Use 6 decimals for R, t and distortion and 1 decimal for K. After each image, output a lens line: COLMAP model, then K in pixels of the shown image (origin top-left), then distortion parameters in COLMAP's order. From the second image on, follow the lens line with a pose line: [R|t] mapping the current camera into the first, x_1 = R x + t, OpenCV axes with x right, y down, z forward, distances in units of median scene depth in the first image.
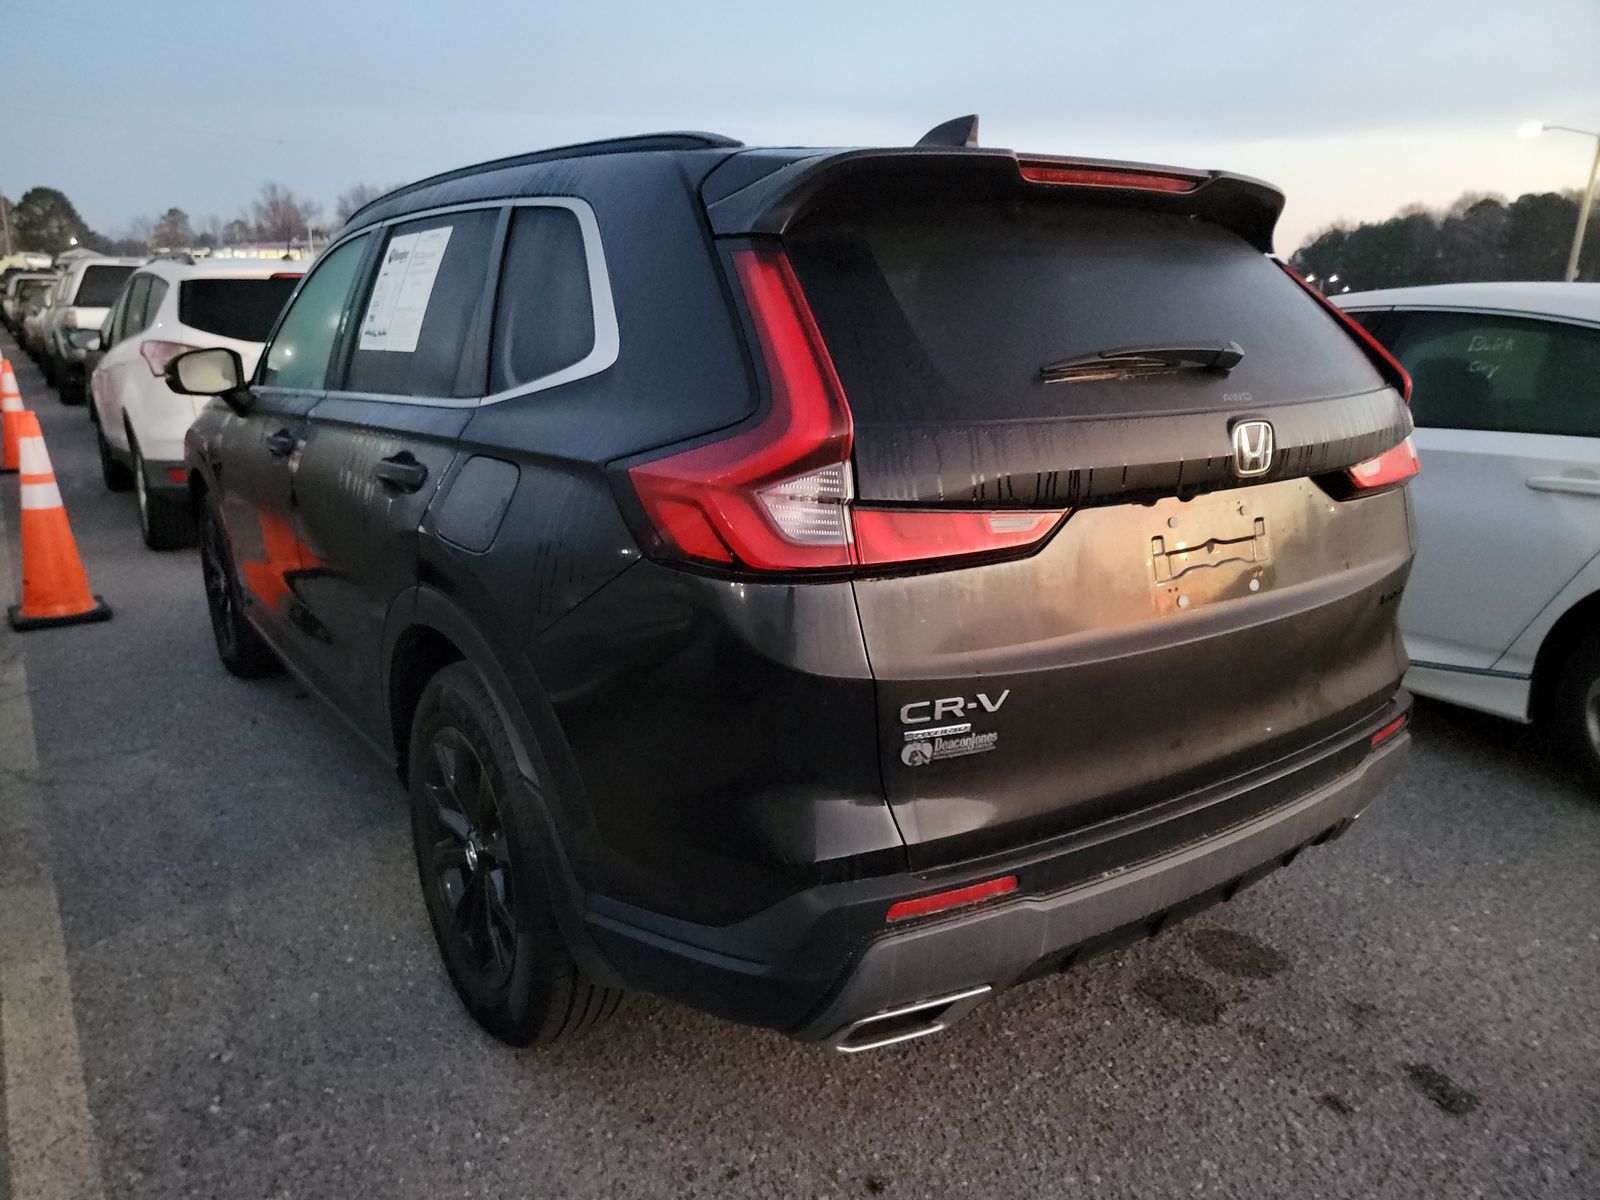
lens RADIAL K [[1117.3, 0, 793.0], [0, 1117.3, 609.0], [0, 0, 1]] dist [0.042357, -0.011586]
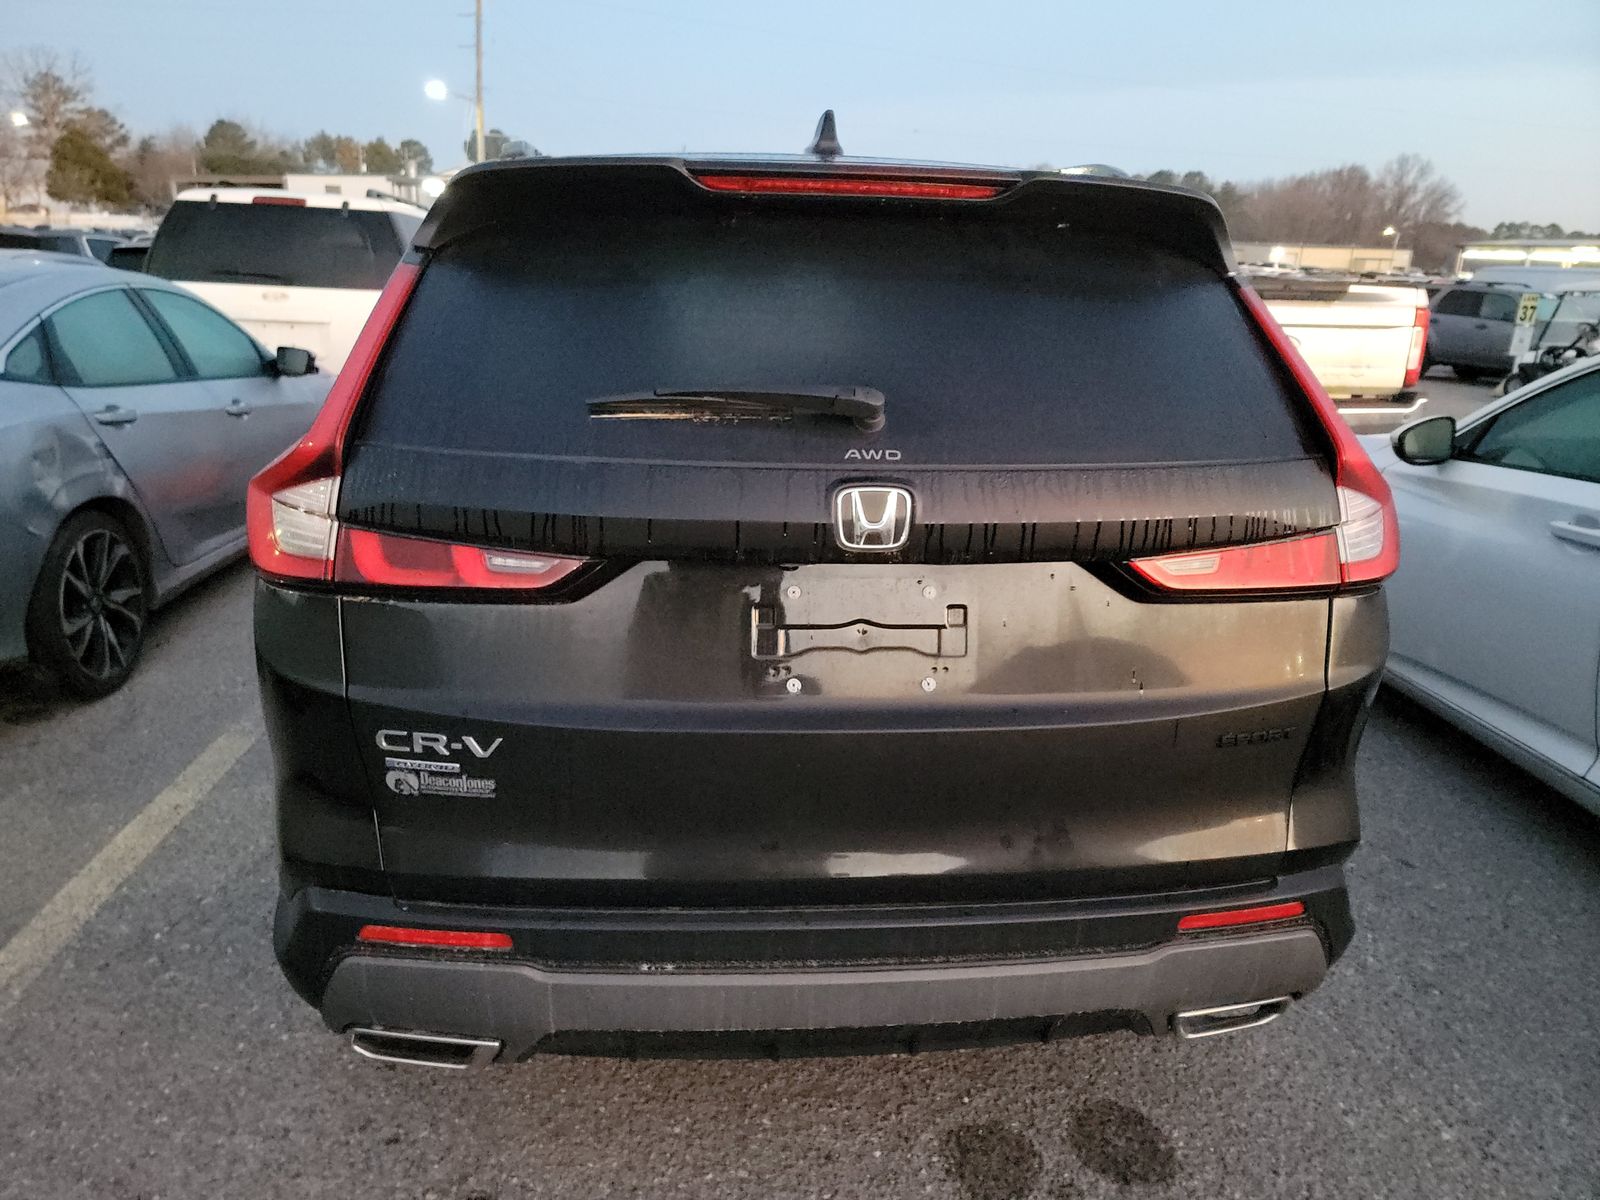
lens RADIAL K [[1117.3, 0, 799.9], [0, 1117.3, 602.8], [0, 0, 1]] dist [0.042357, -0.011586]
pose [[0.868026, 0.159860, -0.470081, 0.764462], [-0.154524, 0.986712, 0.050216, -0.115971], [0.471862, 0.029050, 0.881194, 0.260643]]
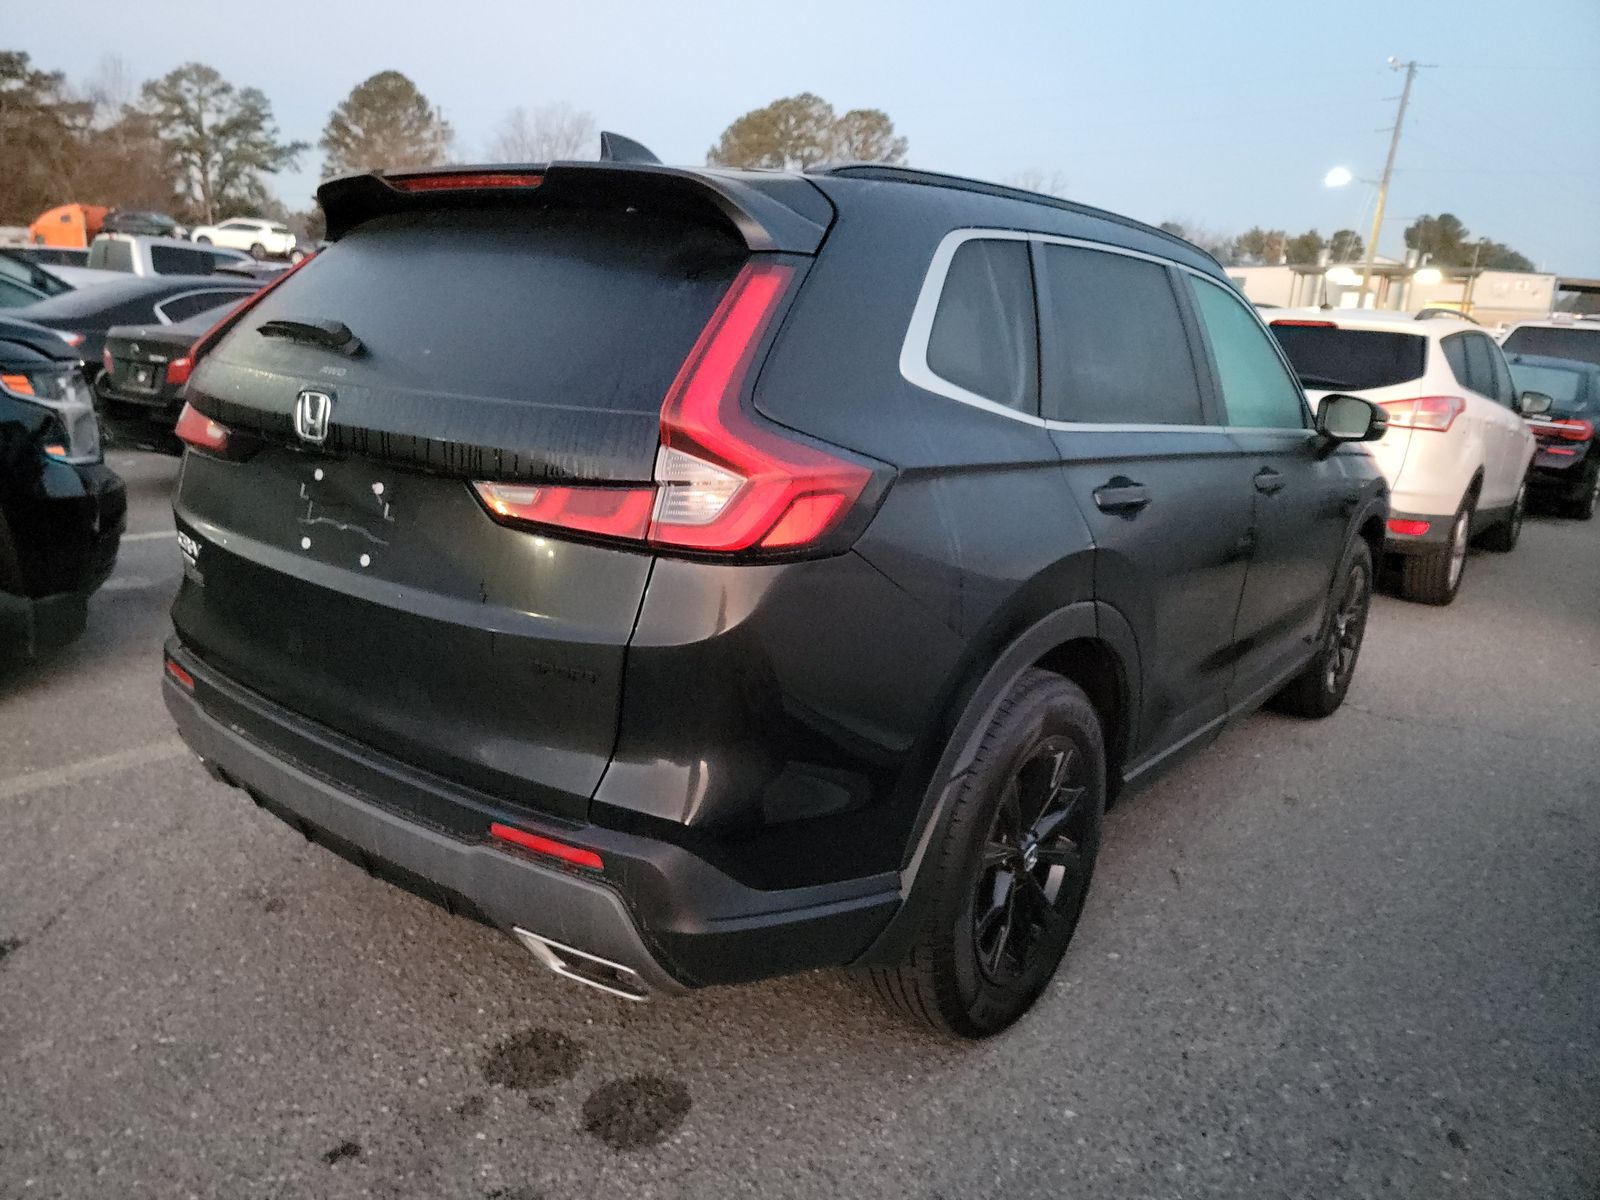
lens RADIAL K [[1117.3, 0, 795.2], [0, 1117.3, 588.5], [0, 0, 1]] dist [0.042357, -0.011586]
pose [[0.292921, 0.232956, -0.927323, 1.614166], [-0.303101, 0.942467, 0.141017, -0.283538], [0.906822, 0.239766, 0.346678, 1.097030]]
